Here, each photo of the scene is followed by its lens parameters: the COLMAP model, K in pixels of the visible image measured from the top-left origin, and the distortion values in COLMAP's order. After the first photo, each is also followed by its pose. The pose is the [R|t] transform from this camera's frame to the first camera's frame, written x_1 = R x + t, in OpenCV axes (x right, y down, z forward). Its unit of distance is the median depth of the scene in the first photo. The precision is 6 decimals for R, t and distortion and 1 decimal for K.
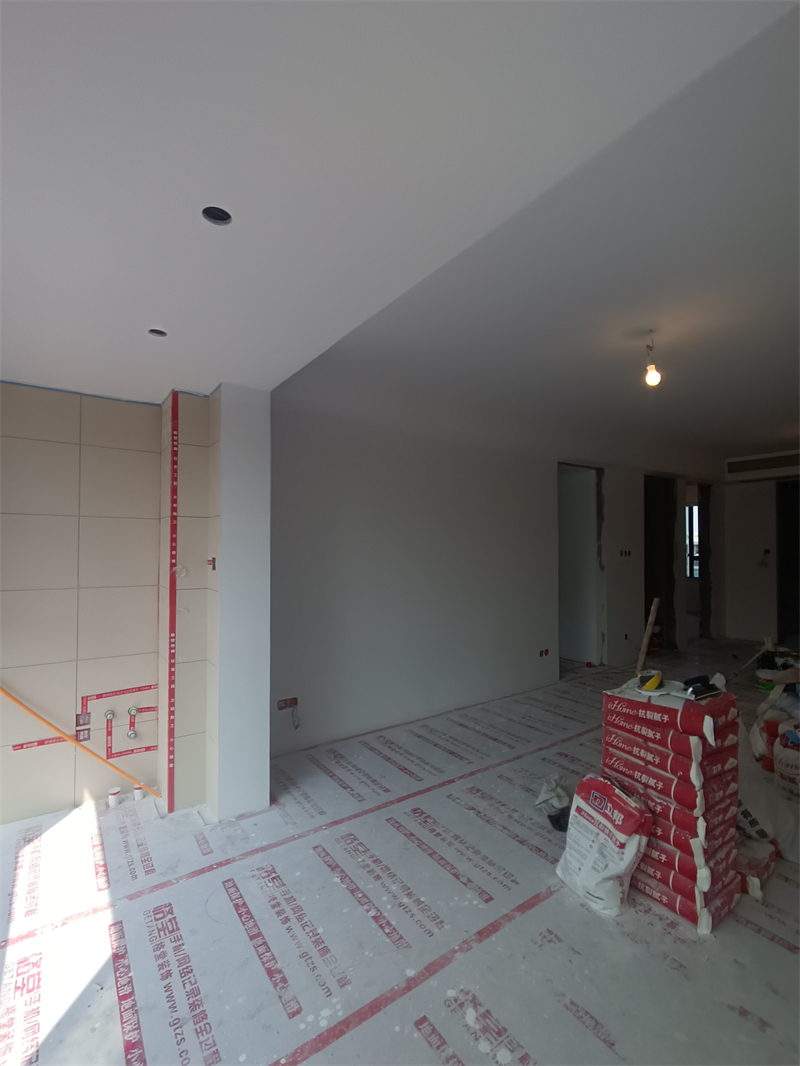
lens RADIAL K [[483.8, 0, 412.3], [0, 483.8, 525.8], [0, 0, 1]] dist [-0.010912, 0.003912]
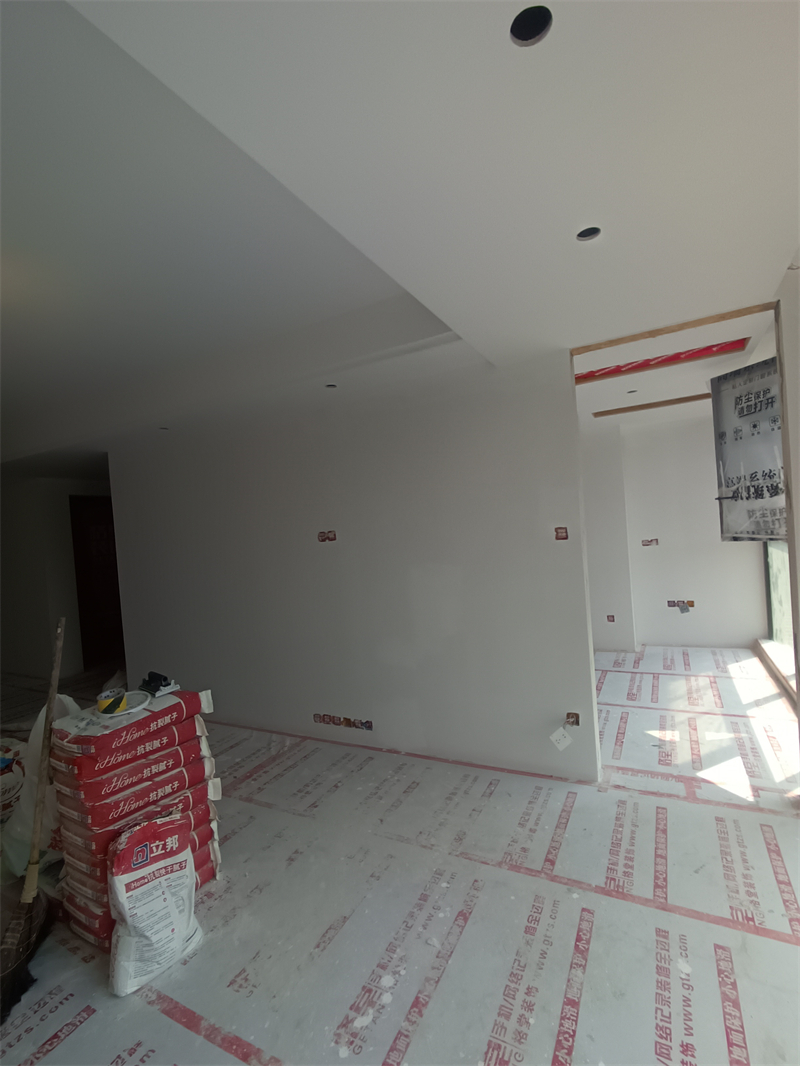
lens RADIAL K [[483.8, 0, 403.6], [0, 483.8, 533.6], [0, 0, 1]] dist [-0.010912, 0.003912]
pose [[-0.433702, 0.026309, 0.900672, -0.657339], [0.030225, 0.999436, -0.014640, 0.048724], [-0.900549, 0.020873, -0.434253, 1.077651]]
